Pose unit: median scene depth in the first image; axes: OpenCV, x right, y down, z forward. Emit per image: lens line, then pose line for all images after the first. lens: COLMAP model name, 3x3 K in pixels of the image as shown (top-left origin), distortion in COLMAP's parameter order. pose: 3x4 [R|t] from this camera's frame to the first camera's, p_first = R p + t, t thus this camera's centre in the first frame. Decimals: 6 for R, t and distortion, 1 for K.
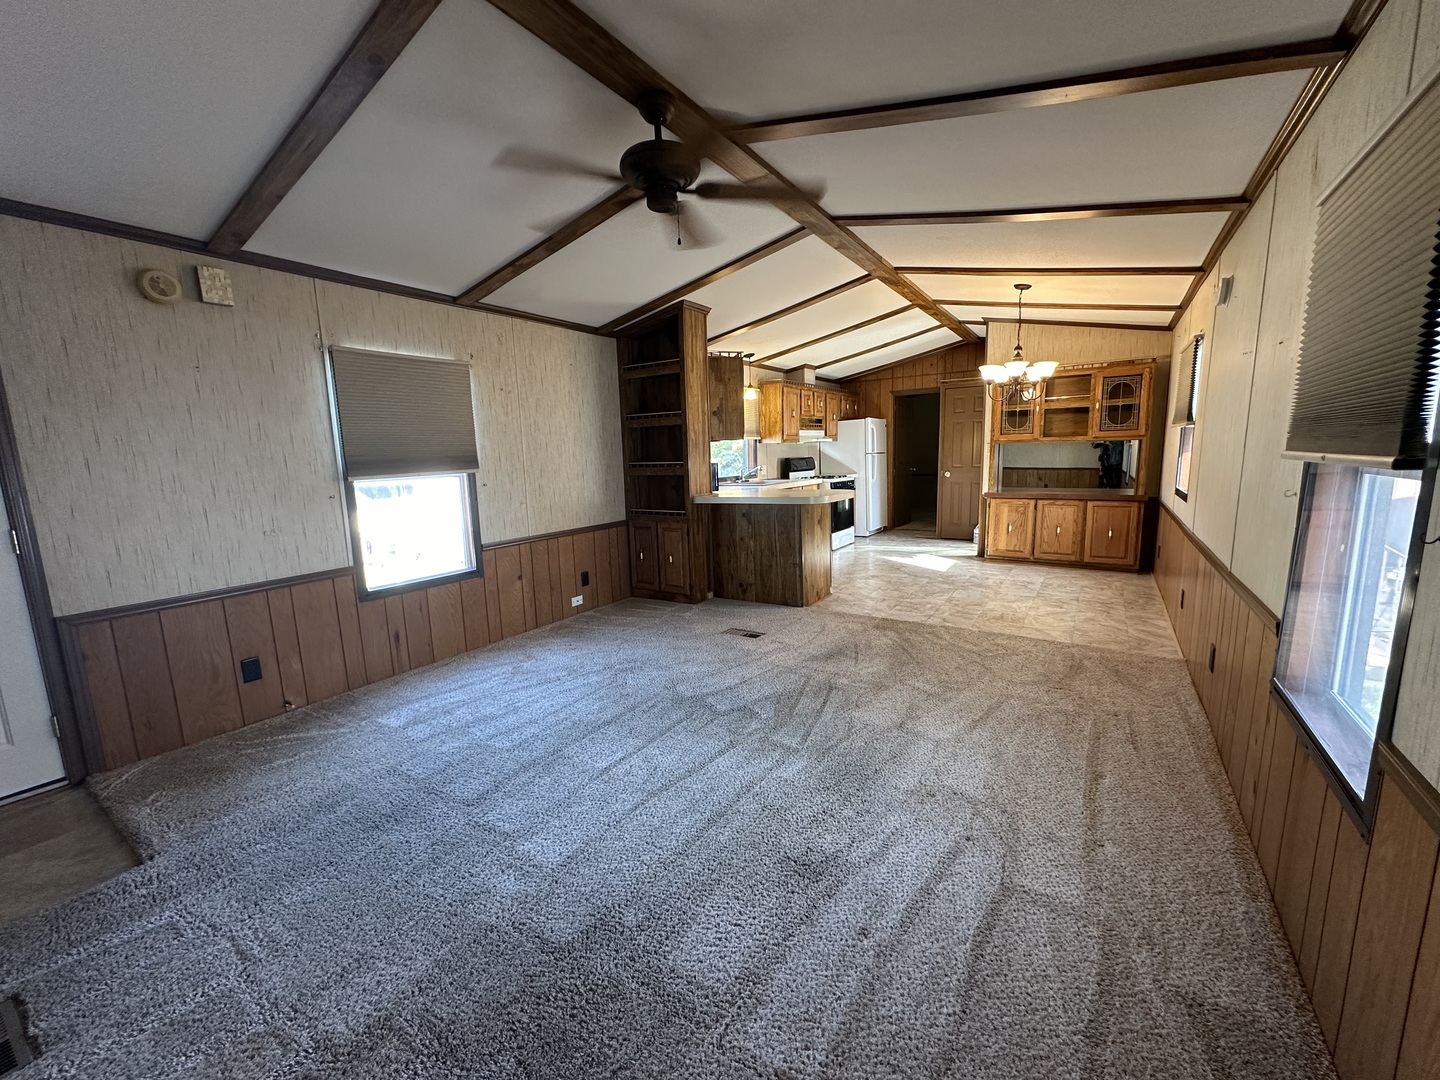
lens RADIAL K [[575.1, 0, 722.6], [0, 575.1, 540.2], [0, 0, 1]] dist [-0.002899, 0.000443]
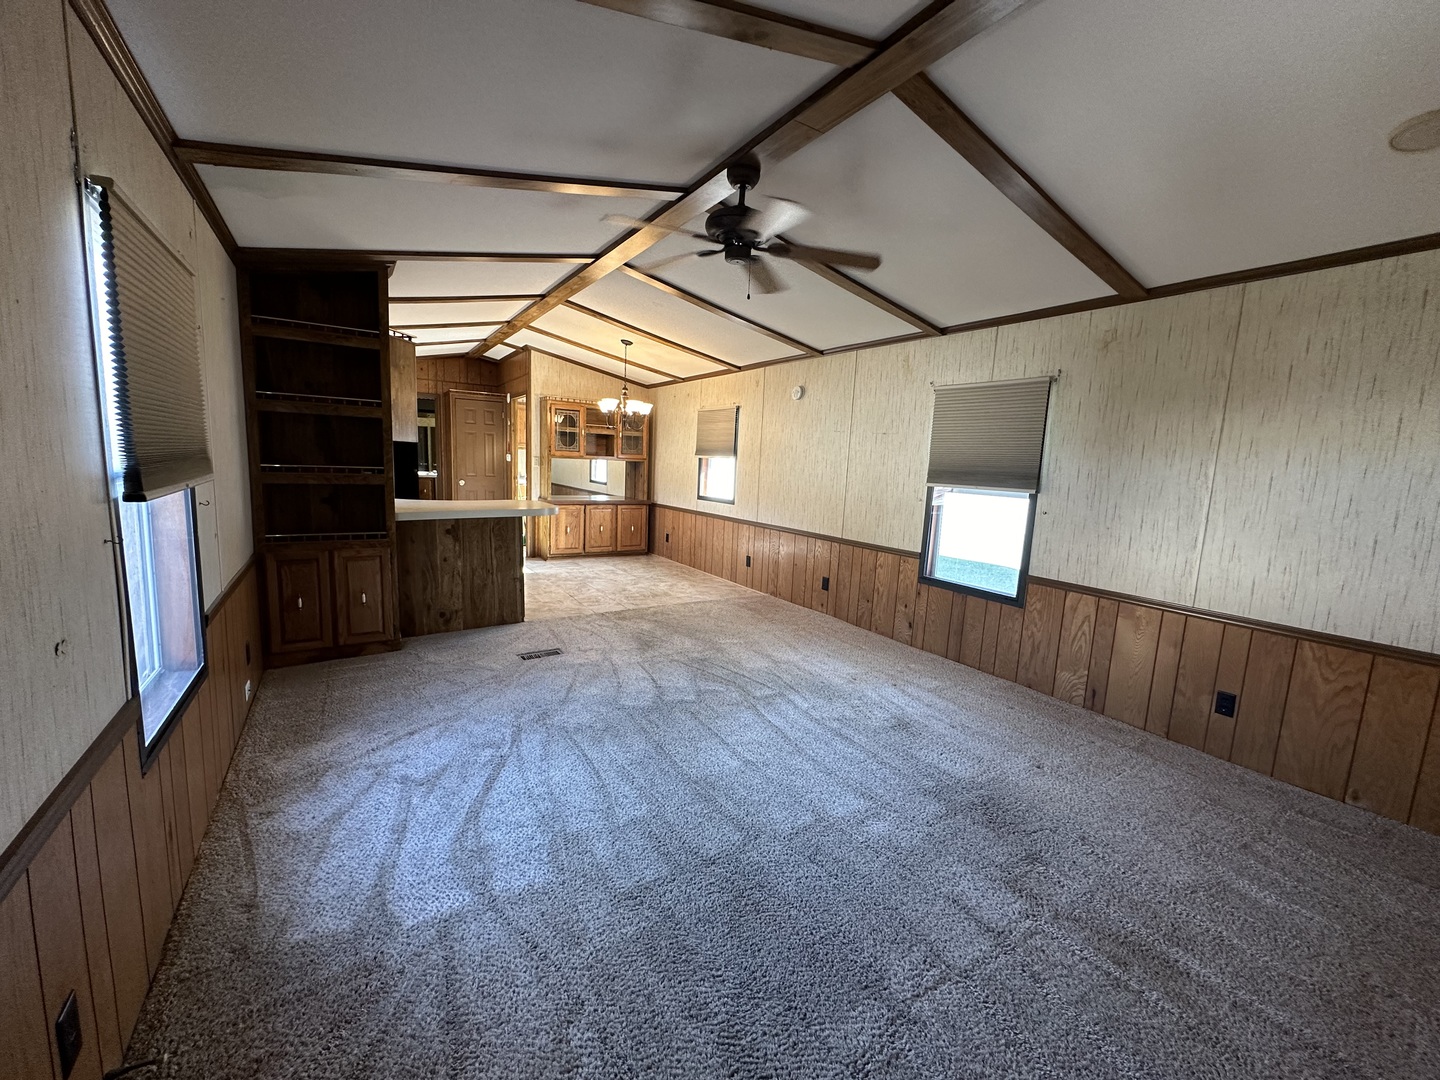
lens RADIAL K [[575.1, 0, 721.2], [0, 575.1, 540.2], [0, 0, 1]] dist [-0.002899, 0.000443]
pose [[0.400959, -0.080708, 0.912534, -0.580186], [0.087712, 0.994918, 0.049455, -0.037776], [-0.911887, 0.060211, 0.406001, 0.283534]]
